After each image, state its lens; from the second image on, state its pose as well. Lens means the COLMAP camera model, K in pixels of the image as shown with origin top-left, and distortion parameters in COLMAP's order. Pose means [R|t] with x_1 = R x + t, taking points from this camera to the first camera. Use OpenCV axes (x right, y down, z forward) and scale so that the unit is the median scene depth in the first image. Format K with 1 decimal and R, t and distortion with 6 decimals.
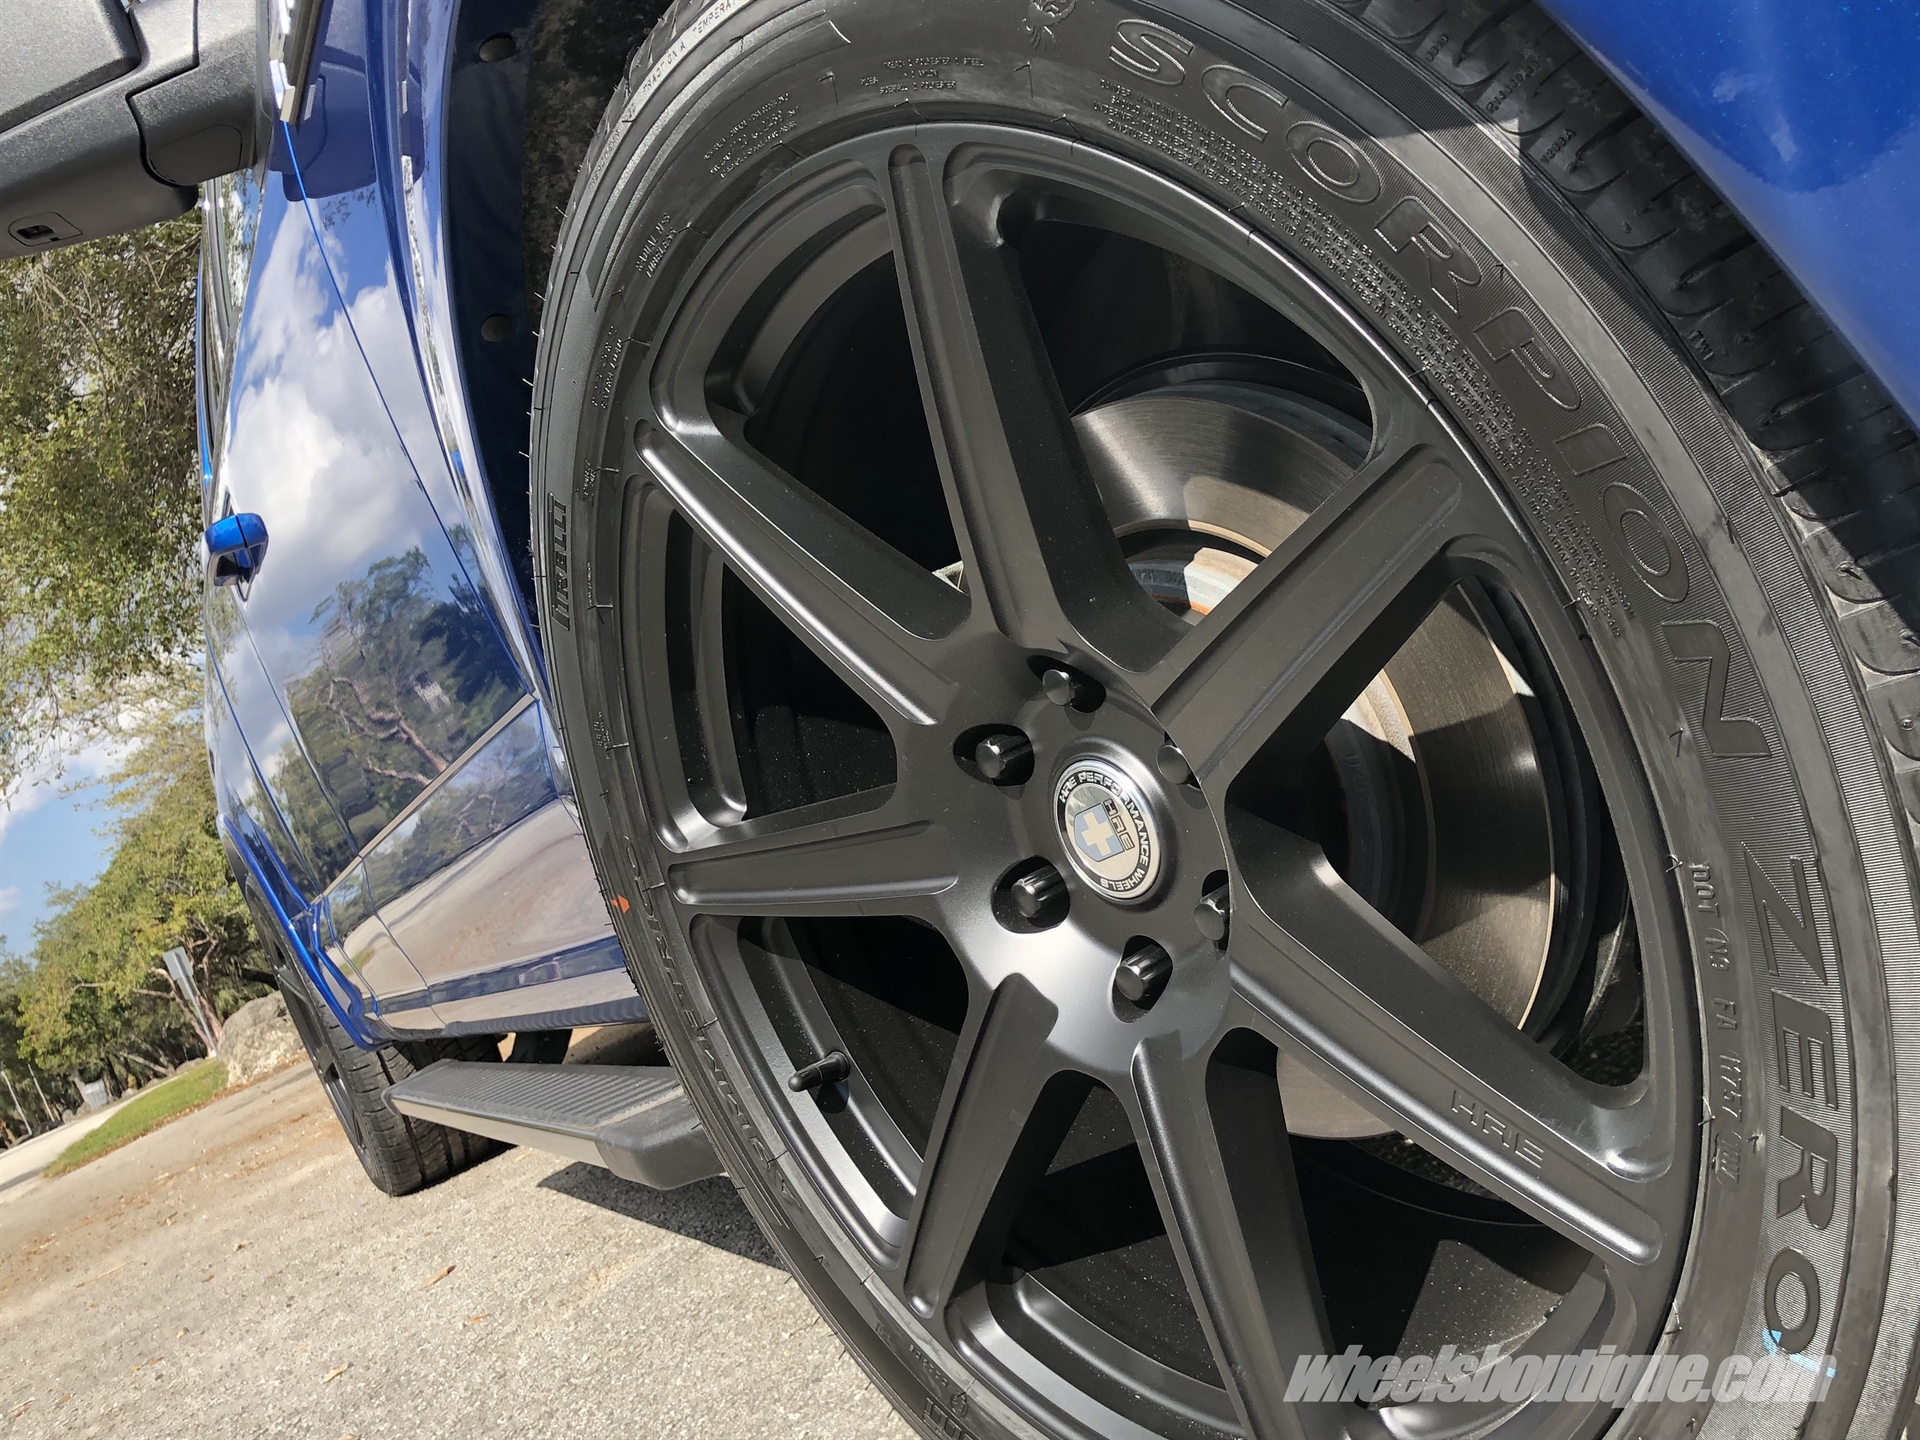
lens RADIAL K [[1885.8, 0, 957.4], [0, 1885.8, 709.5], [0, 0, 1]] dist [0.130981, -0.393661]
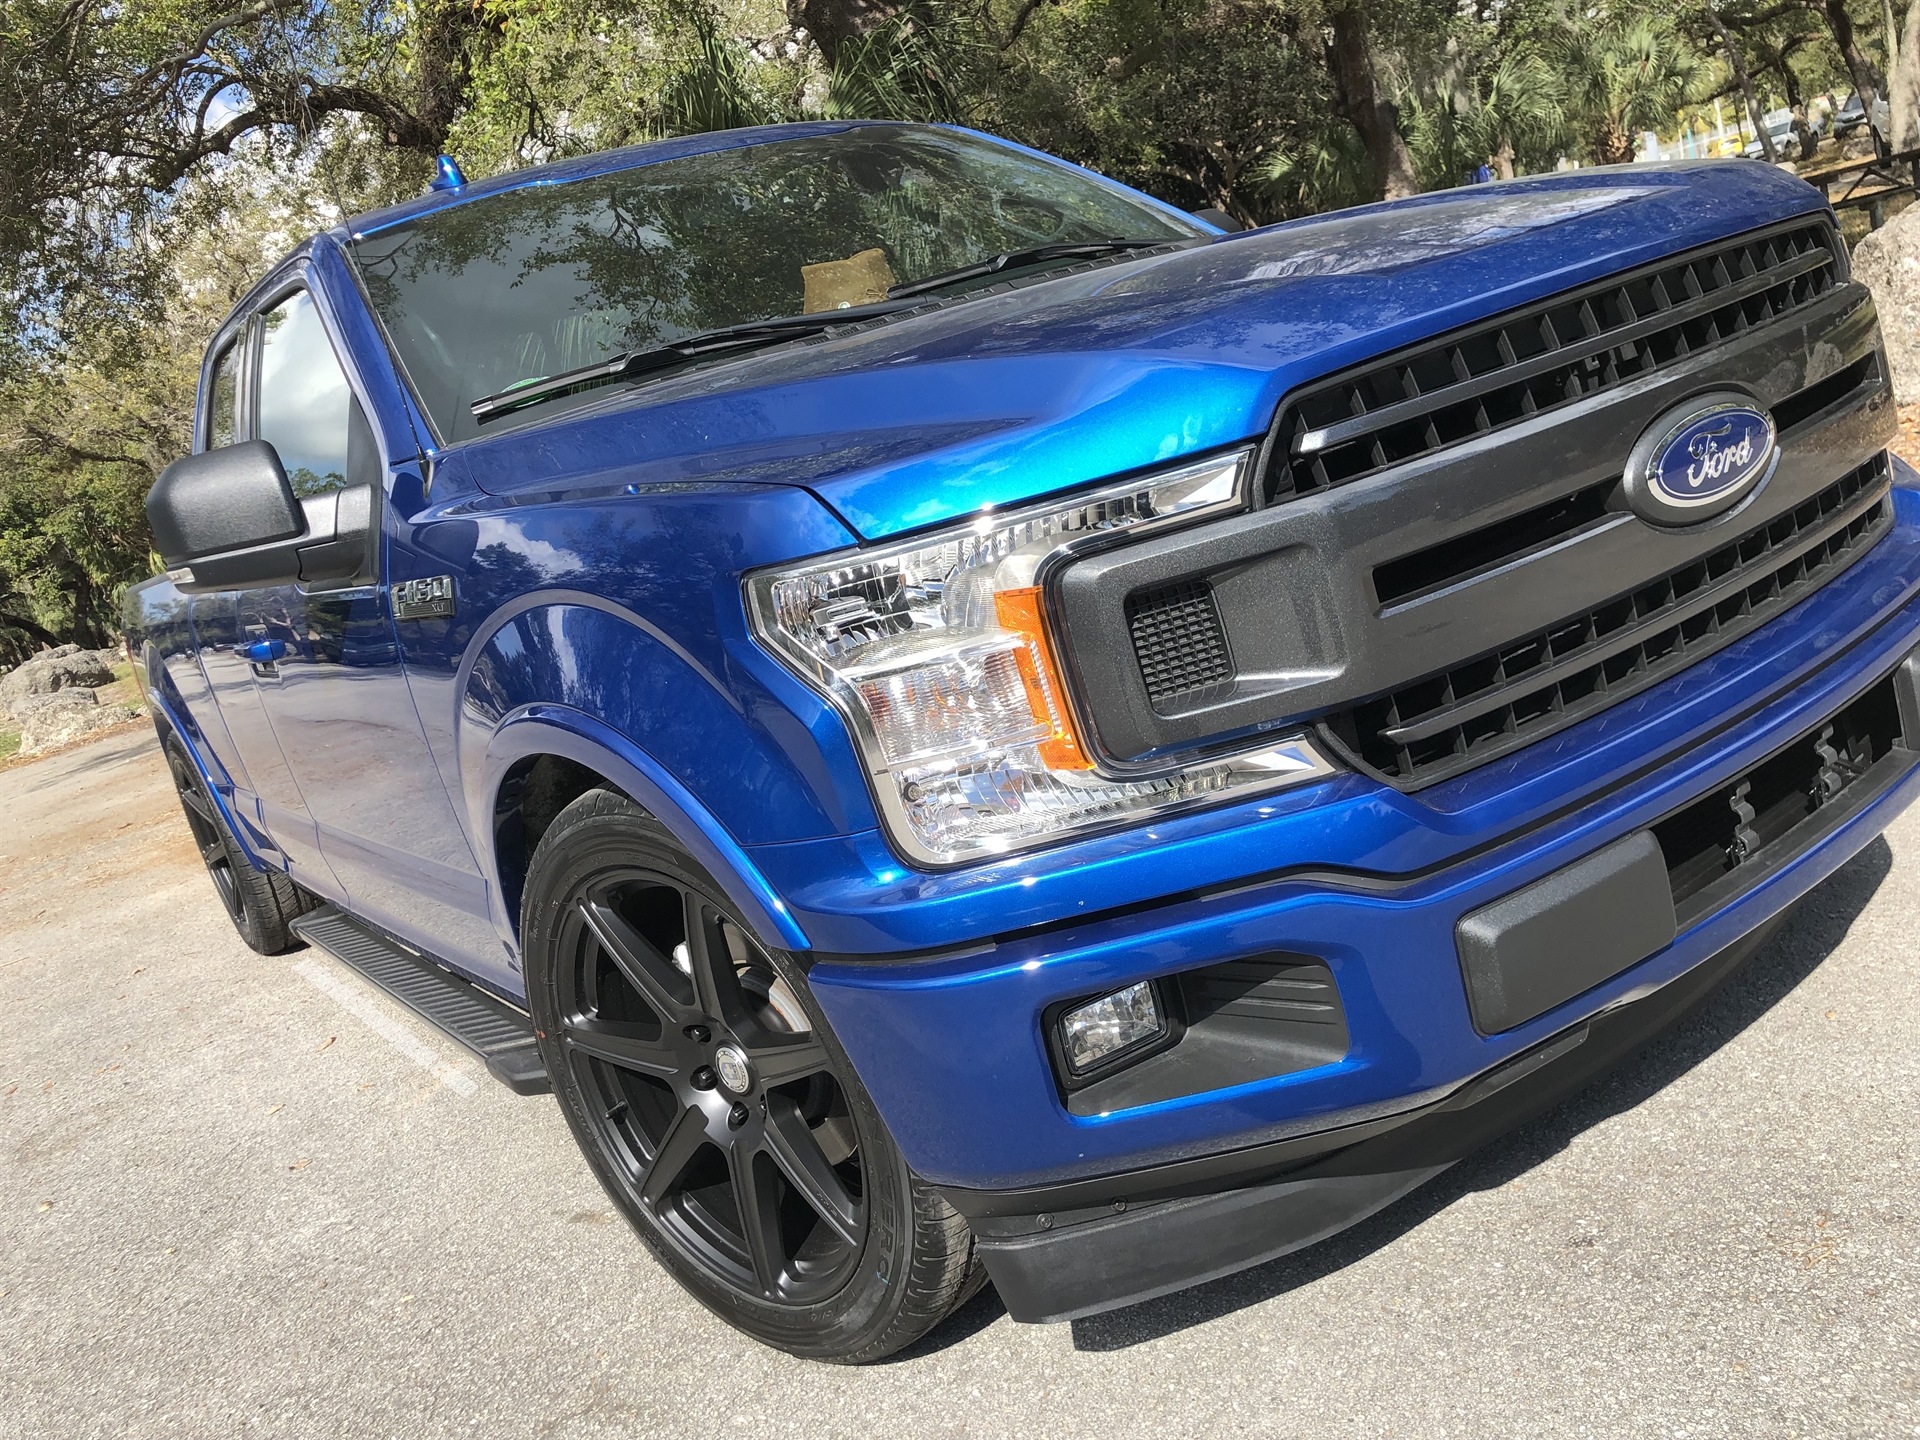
lens RADIAL K [[1573.9, 0, 956.1], [0, 1573.9, 716.3], [0, 0, 1]] dist [0.006550, 0.023084]
pose [[0.974869, 0.109715, 0.193887, -0.098874], [-0.137348, 0.981233, 0.135343, -0.719944], [-0.175400, -0.158572, 0.971643, -1.145709]]
